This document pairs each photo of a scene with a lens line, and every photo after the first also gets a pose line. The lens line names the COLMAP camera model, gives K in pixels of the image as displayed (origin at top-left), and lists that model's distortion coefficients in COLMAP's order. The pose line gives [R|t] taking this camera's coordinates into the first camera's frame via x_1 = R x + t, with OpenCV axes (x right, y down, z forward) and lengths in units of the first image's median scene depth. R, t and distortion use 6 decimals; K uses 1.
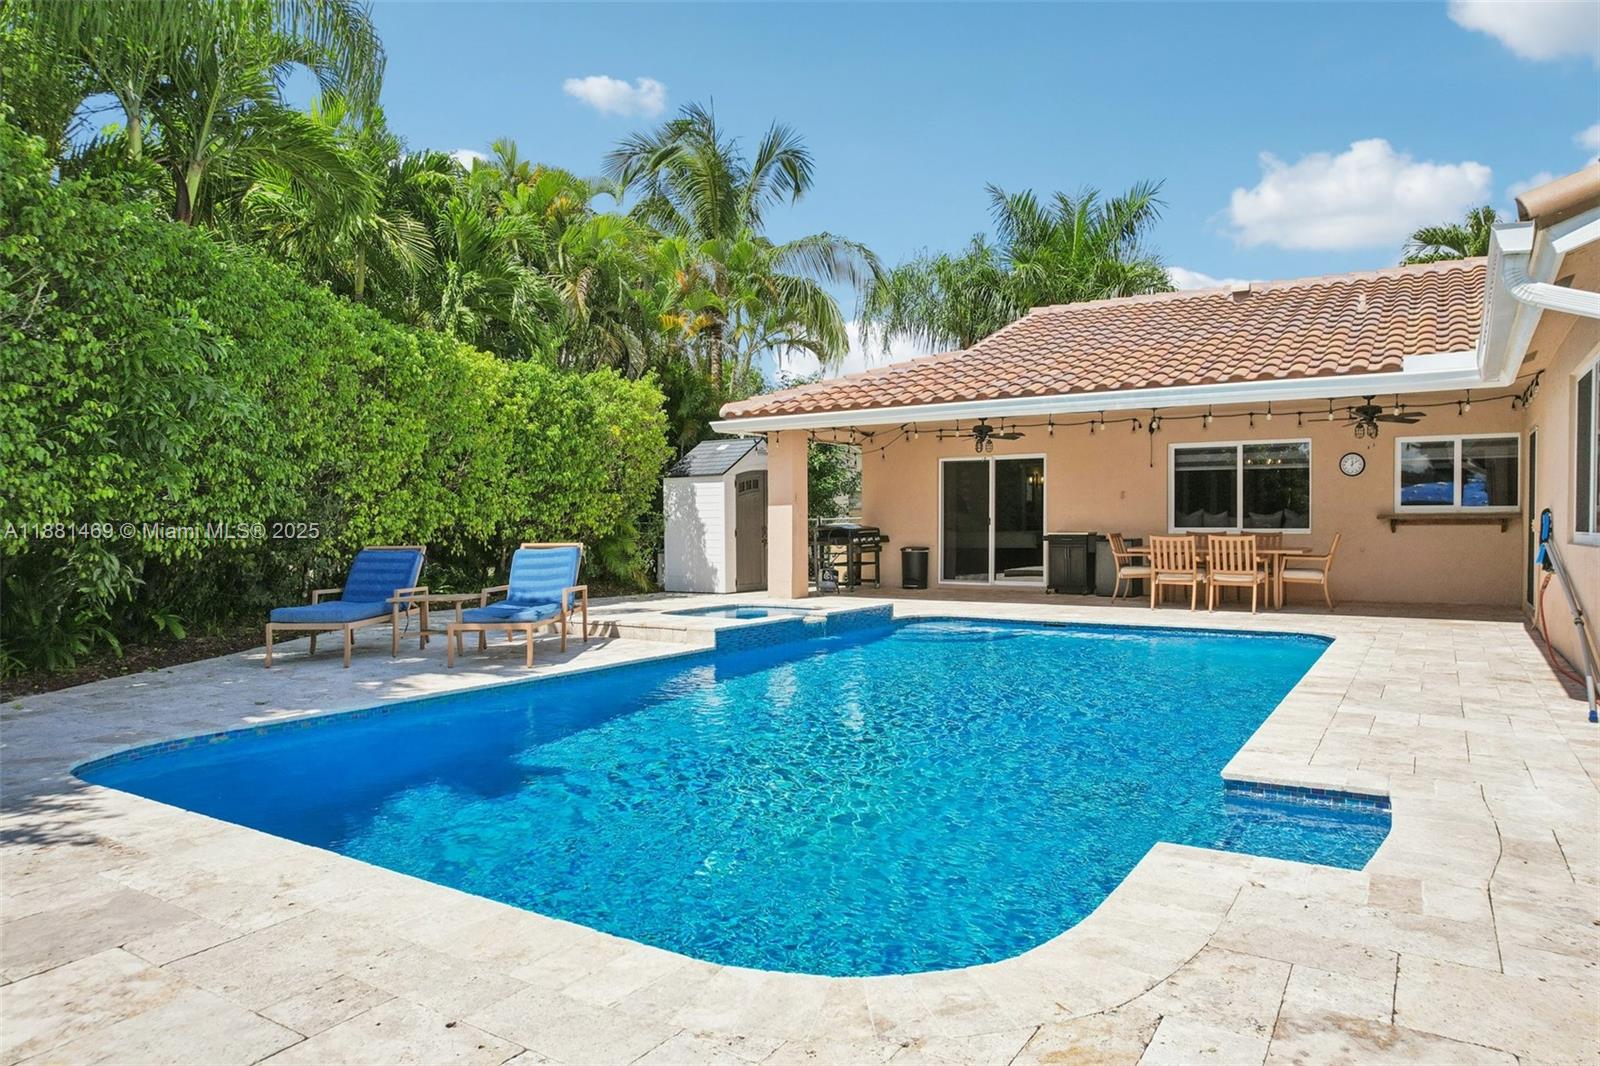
lens RADIAL K [[1010.5, 0, 797.2], [0, 1010.5, 535.4], [0, 0, 1]] dist [-0.040923, -0.000135]
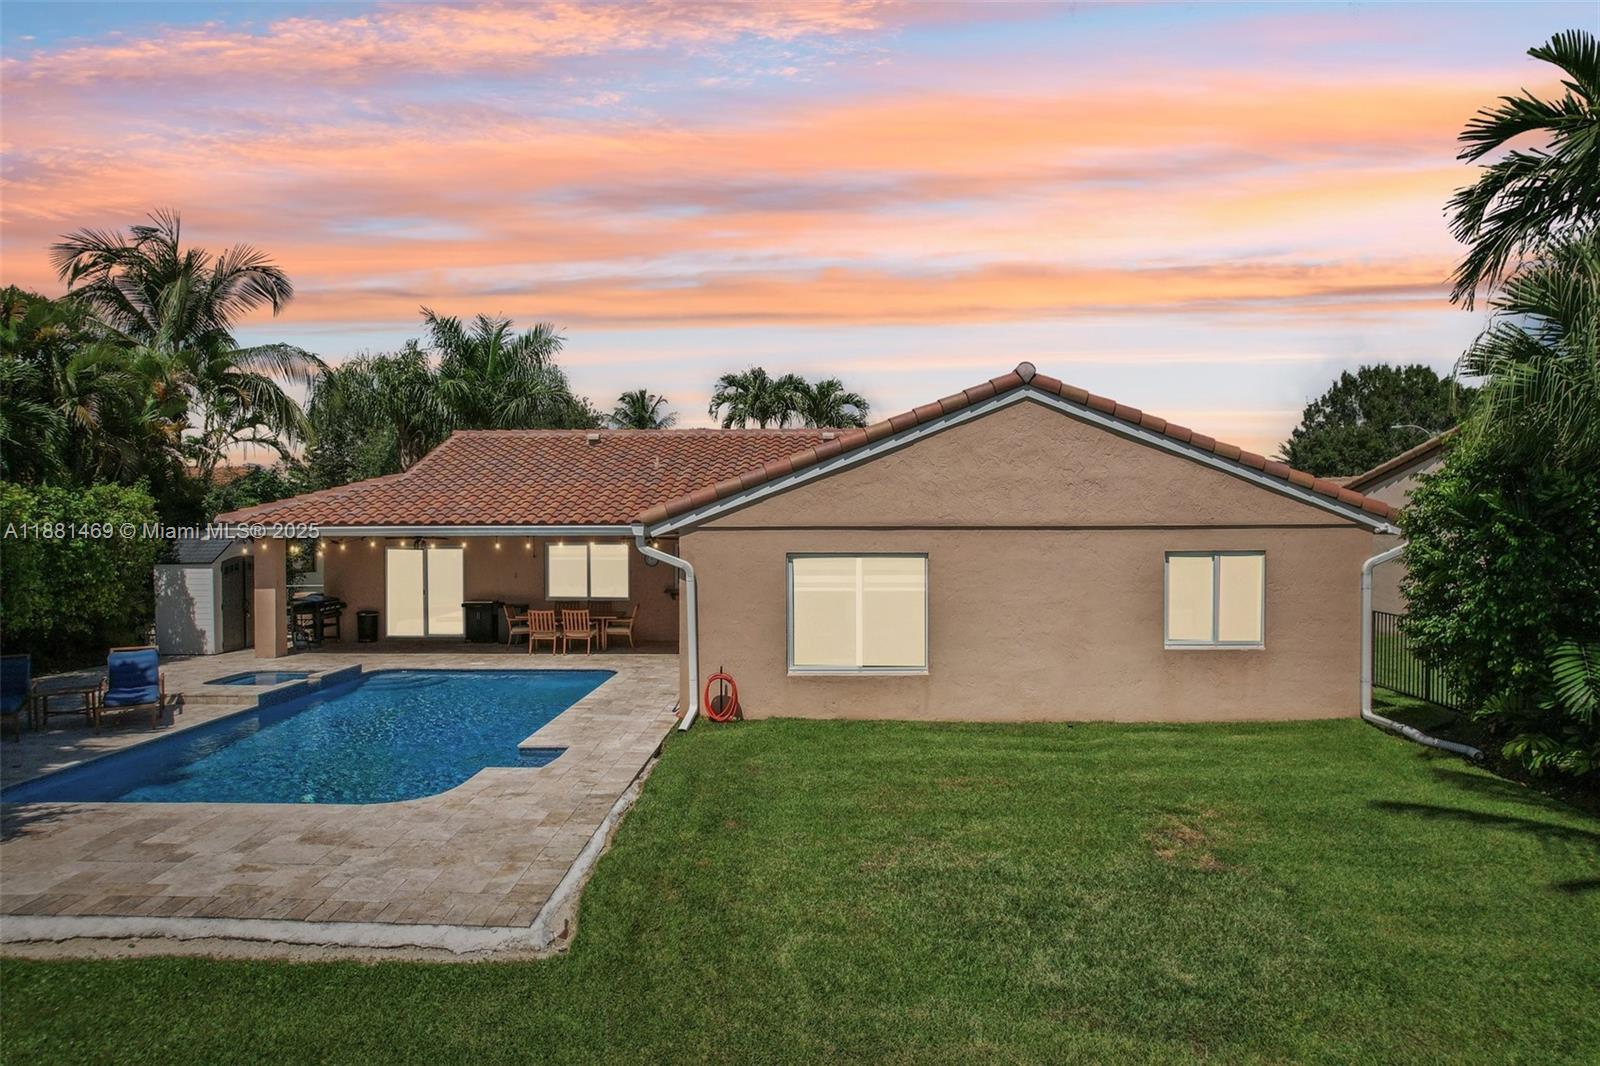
lens RADIAL K [[1022.6, 0, 797.6], [0, 1022.6, 537.3], [0, 0, 1]] dist [-0.080957, 0.073942]
pose [[0.854306, -0.005548, 0.519741, -0.101887], [0.005073, 0.999984, 0.002337, -0.094175], [-0.519746, 0.000640, 0.854321, -0.496853]]
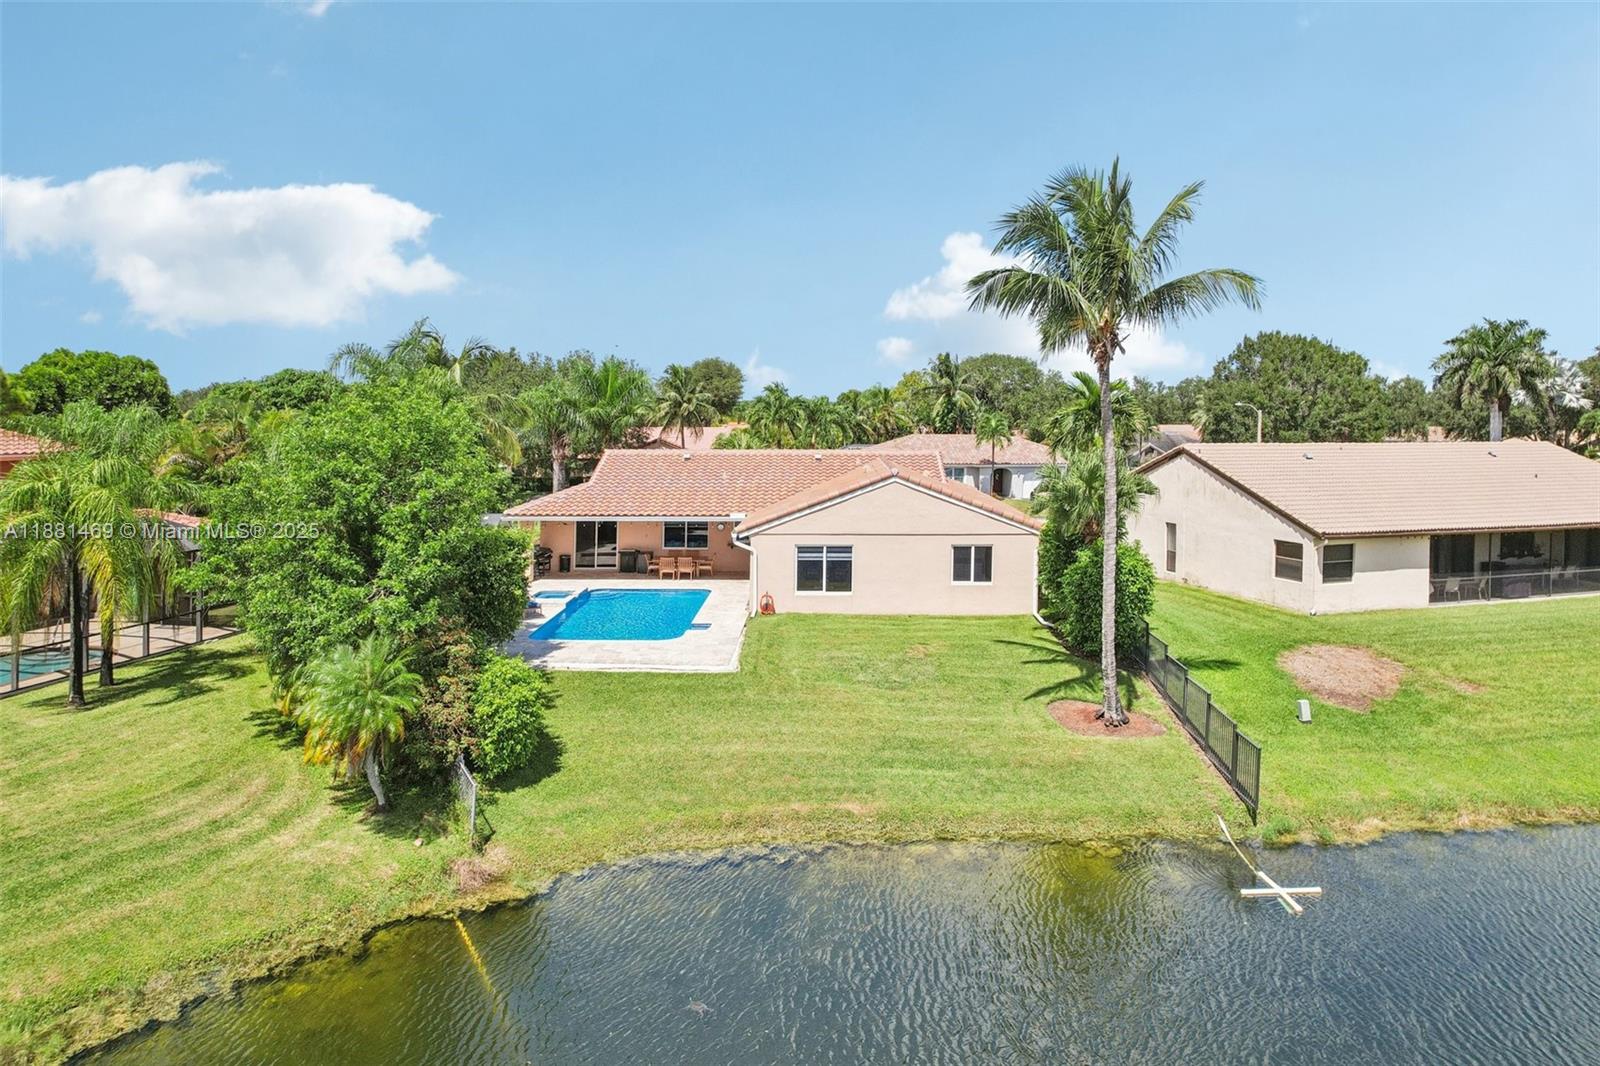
lens RADIAL K [[1053.1, 0, 845.3], [0, 1053.1, 418.3], [0, 0, 1]] dist [-0.044035, -0.000288]
pose [[0.832482, 0.009256, 0.553975, -0.792963], [-0.005977, 0.999952, -0.007726, -0.328599], [-0.554020, 0.003121, 0.832498, -1.643492]]
